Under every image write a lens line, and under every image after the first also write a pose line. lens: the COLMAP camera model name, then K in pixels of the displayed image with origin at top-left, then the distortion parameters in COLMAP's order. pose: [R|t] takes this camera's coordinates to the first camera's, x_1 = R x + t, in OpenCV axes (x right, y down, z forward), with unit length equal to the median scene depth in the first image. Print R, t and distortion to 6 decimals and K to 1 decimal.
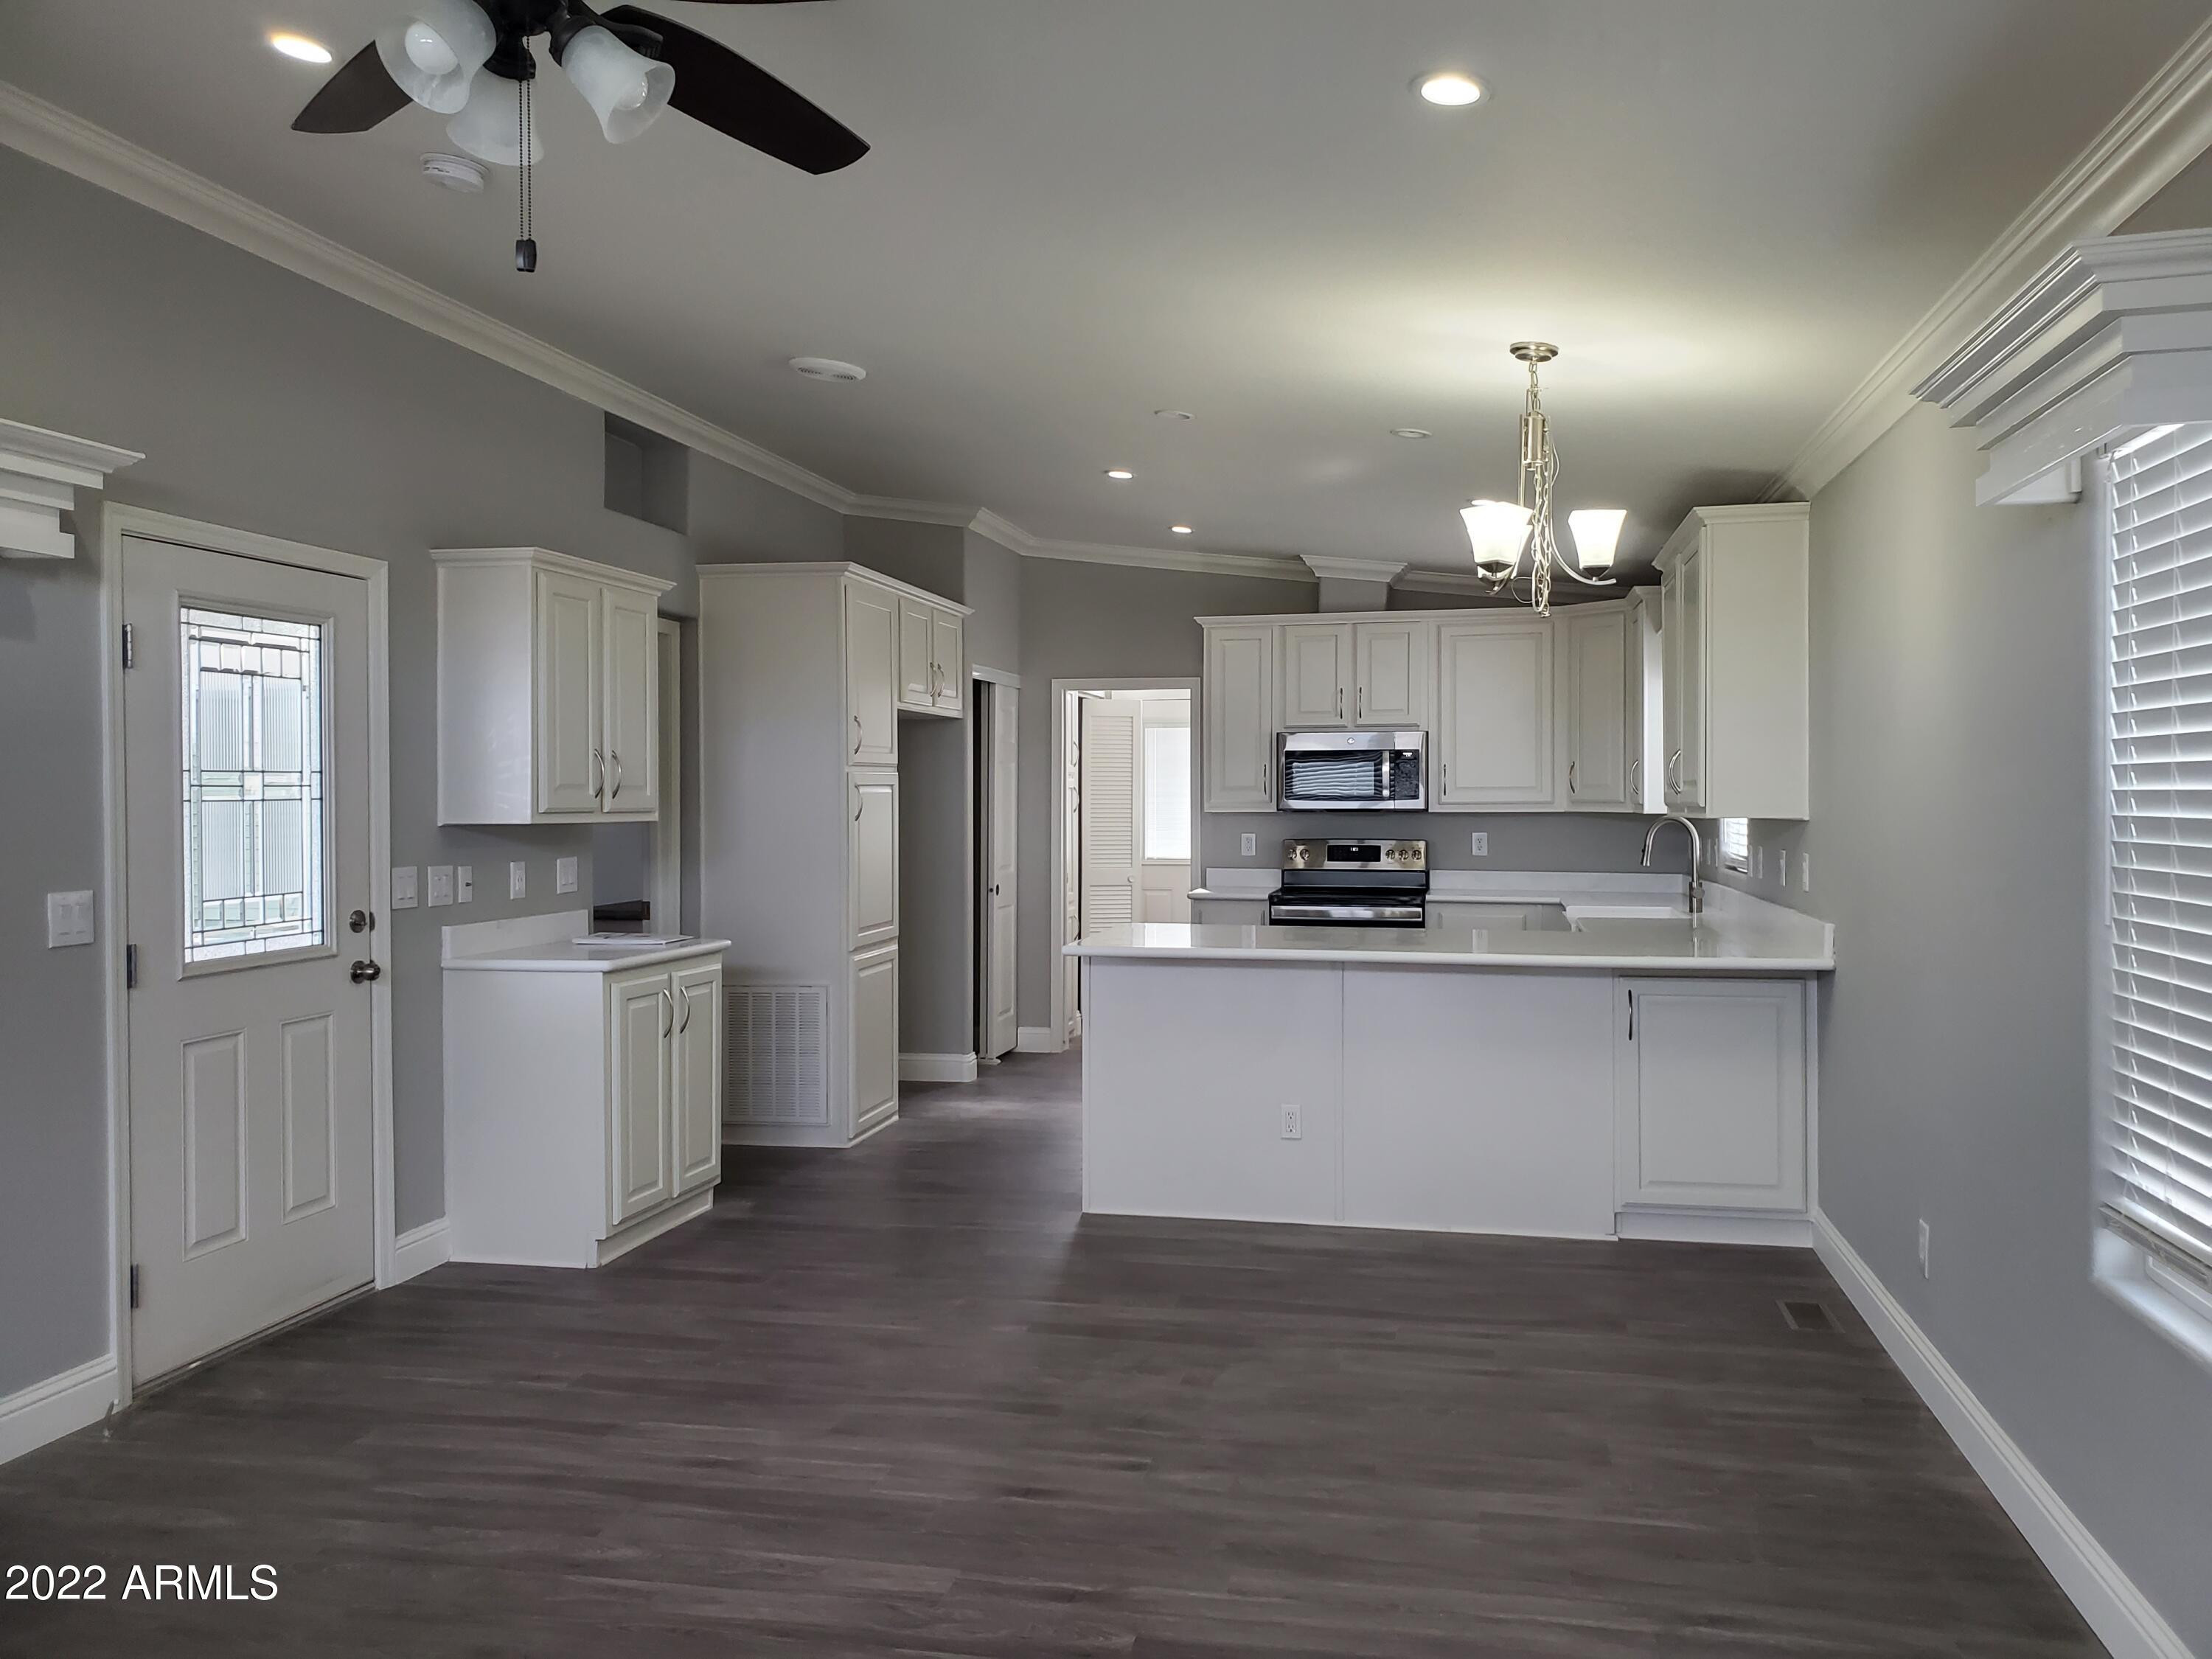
lens RADIAL K [[1700.7, 0, 1106.0], [0, 1700.7, 829.5], [0, 0, 1]] dist [0.007649, 0.002562]
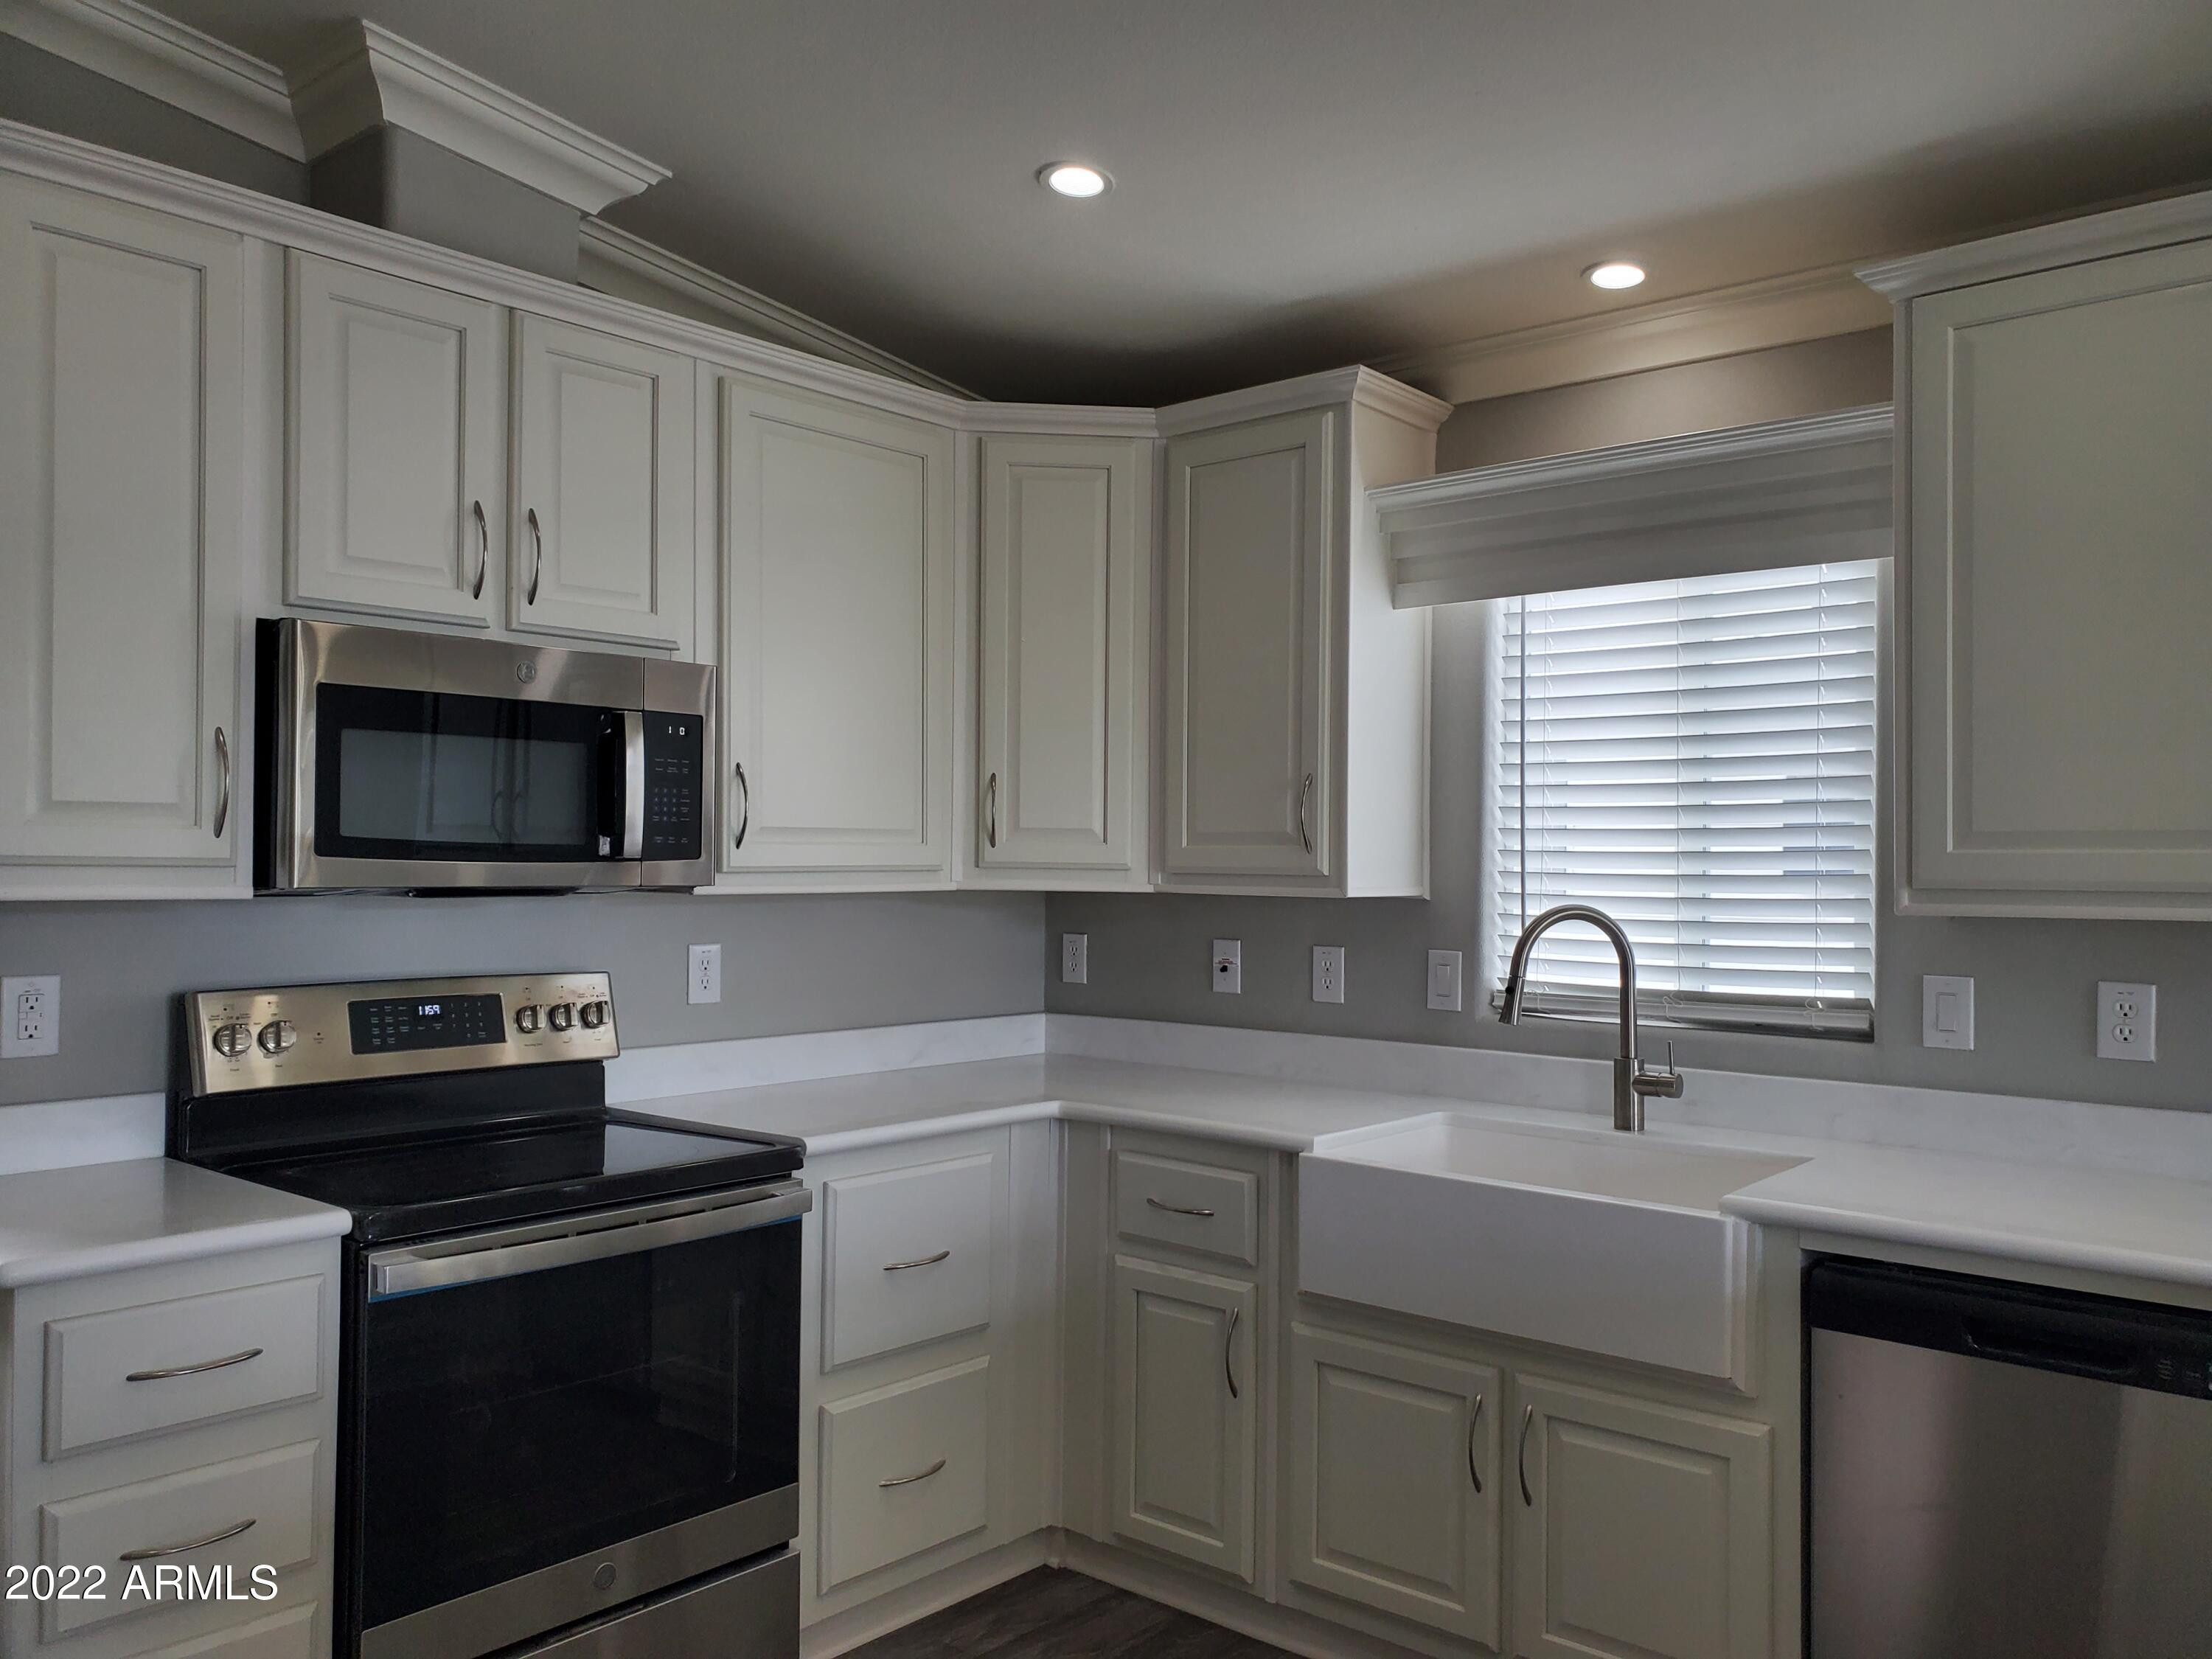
lens RADIAL K [[1720.2, 0, 1107.2], [0, 1720.2, 811.0], [0, 0, 1]] dist [0.006130, 0.008023]
pose [[0.483523, 0.029464, 0.874836, -0.163614], [0.008565, 0.999226, -0.038387, -0.025876], [-0.875290, 0.026054, 0.482897, 1.493262]]
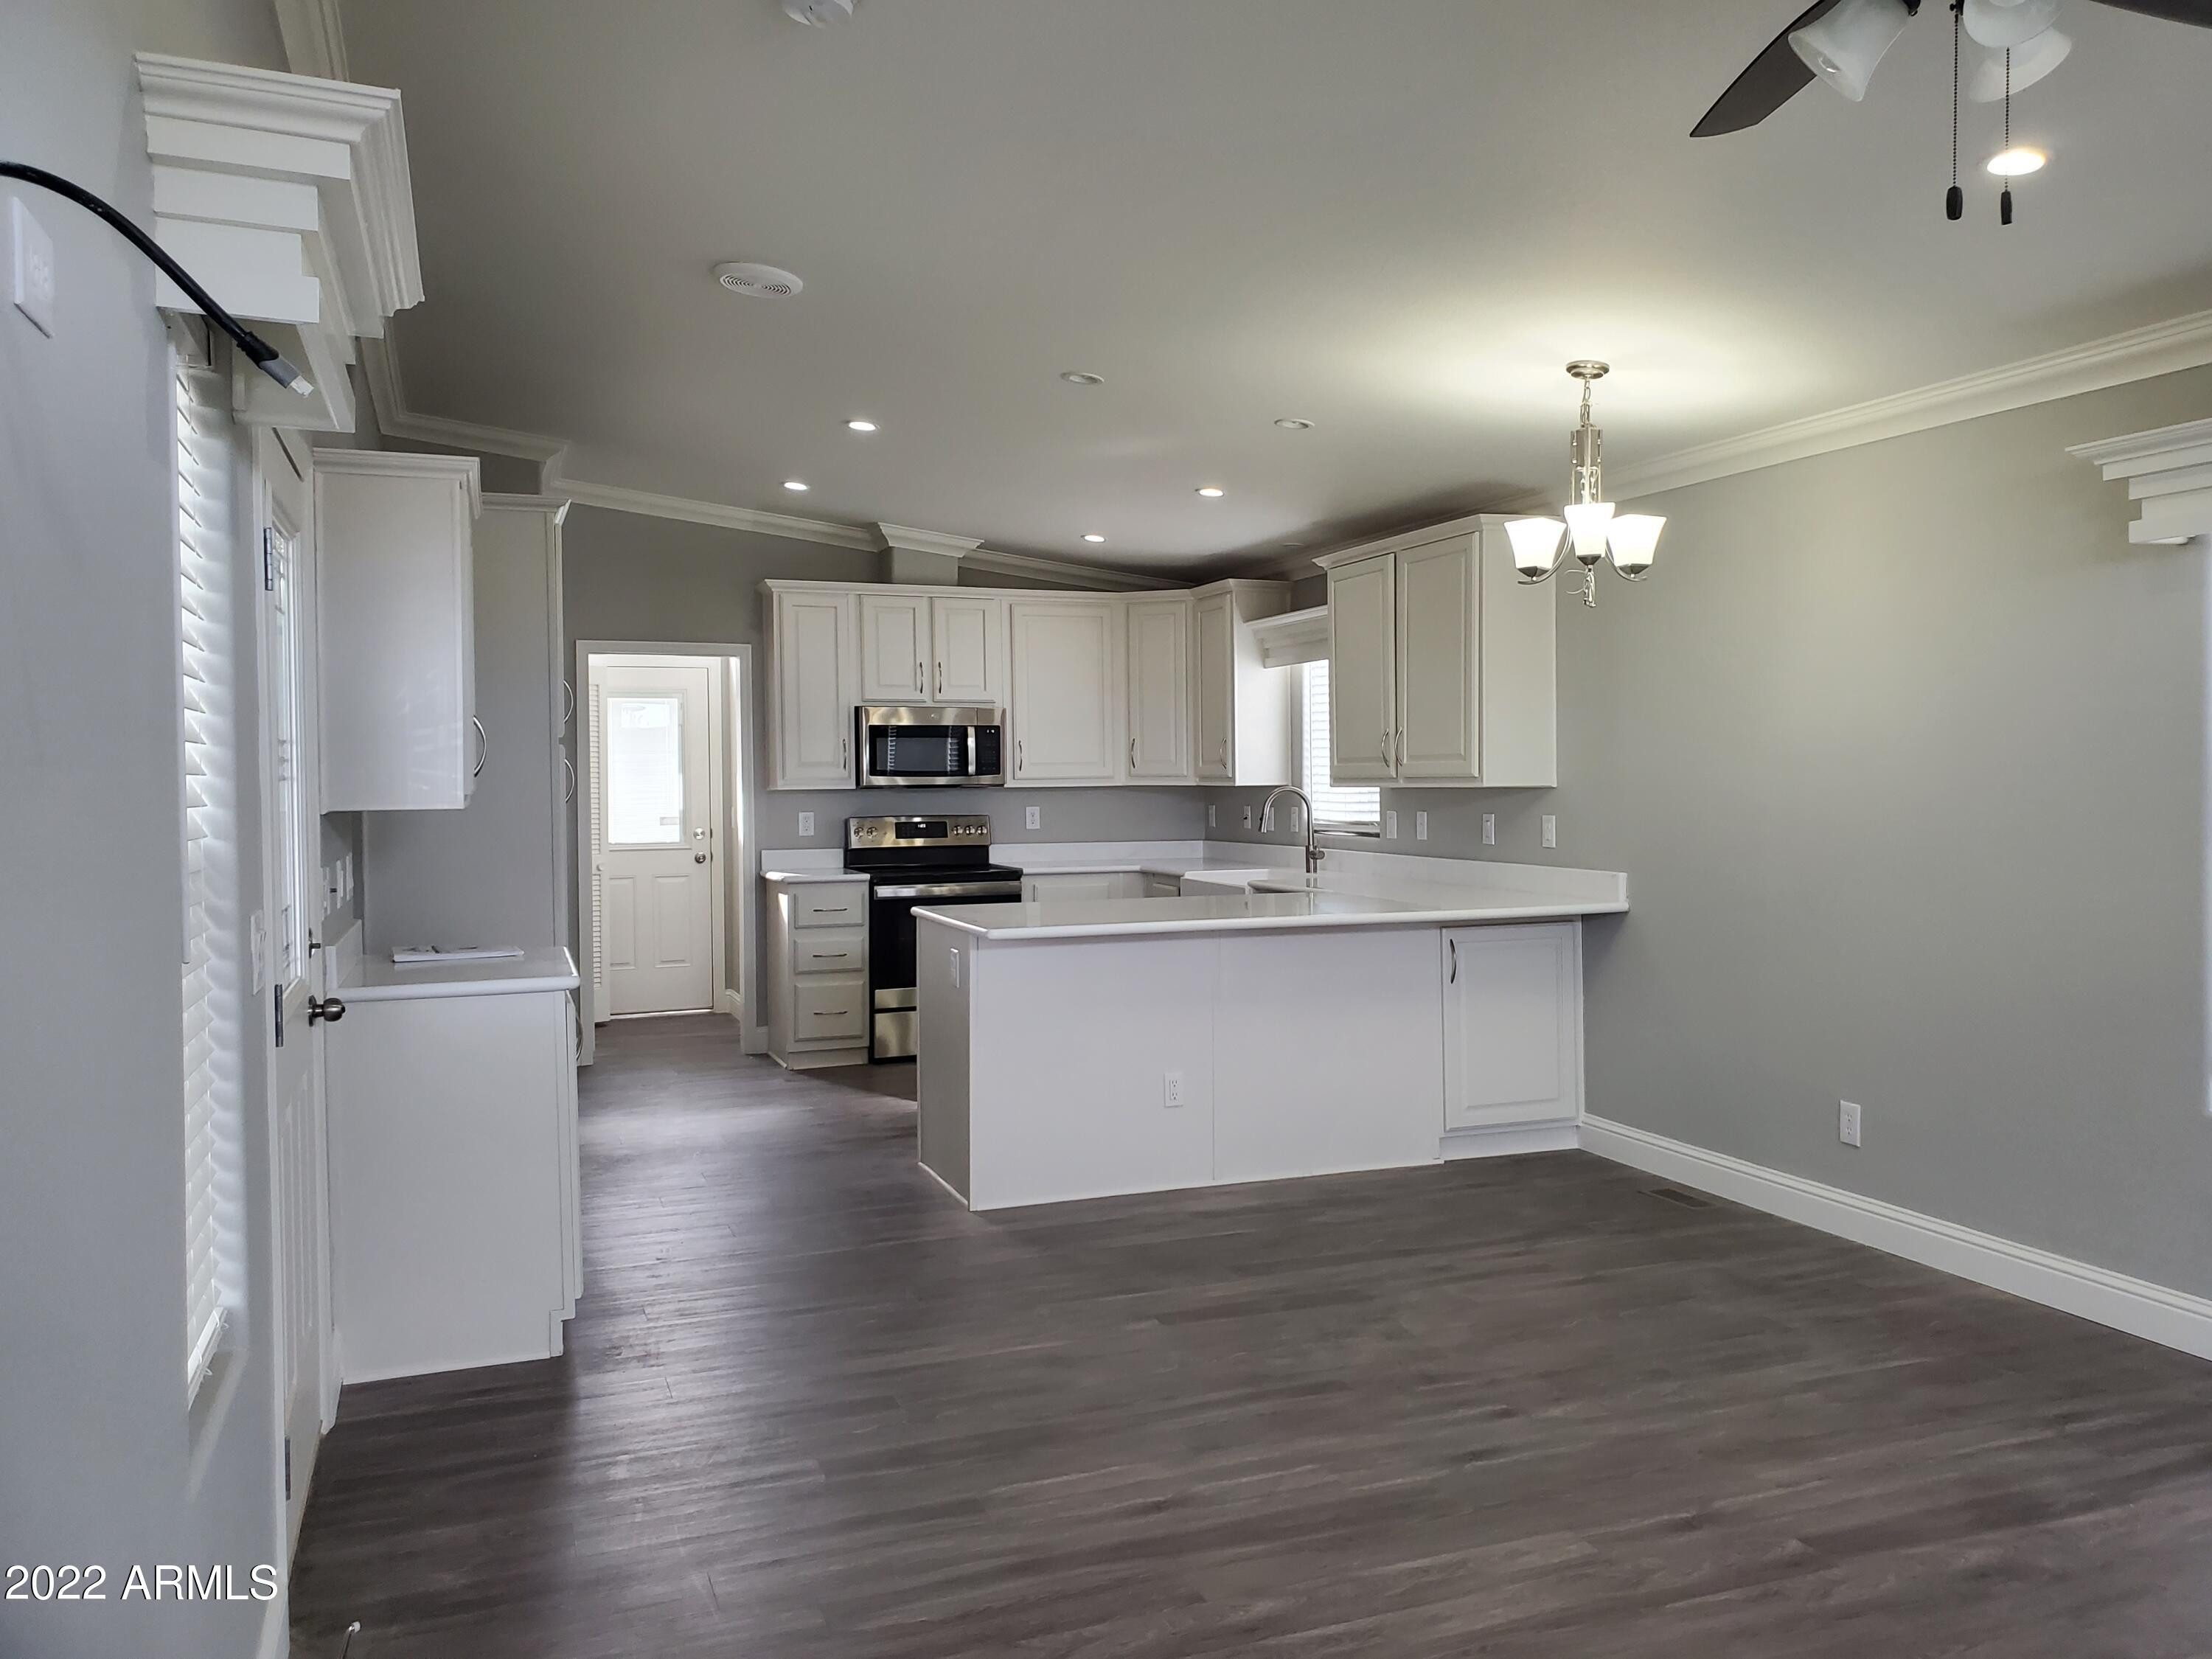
lens RADIAL K [[1720.2, 0, 1107.2], [0, 1720.2, 811.0], [0, 0, 1]] dist [0.006130, 0.008023]
pose [[0.847994, -0.019377, 0.529651, -0.599153], [0.019408, 0.999797, 0.005505, -0.001031], [-0.529650, 0.005611, 0.848198, 0.196279]]
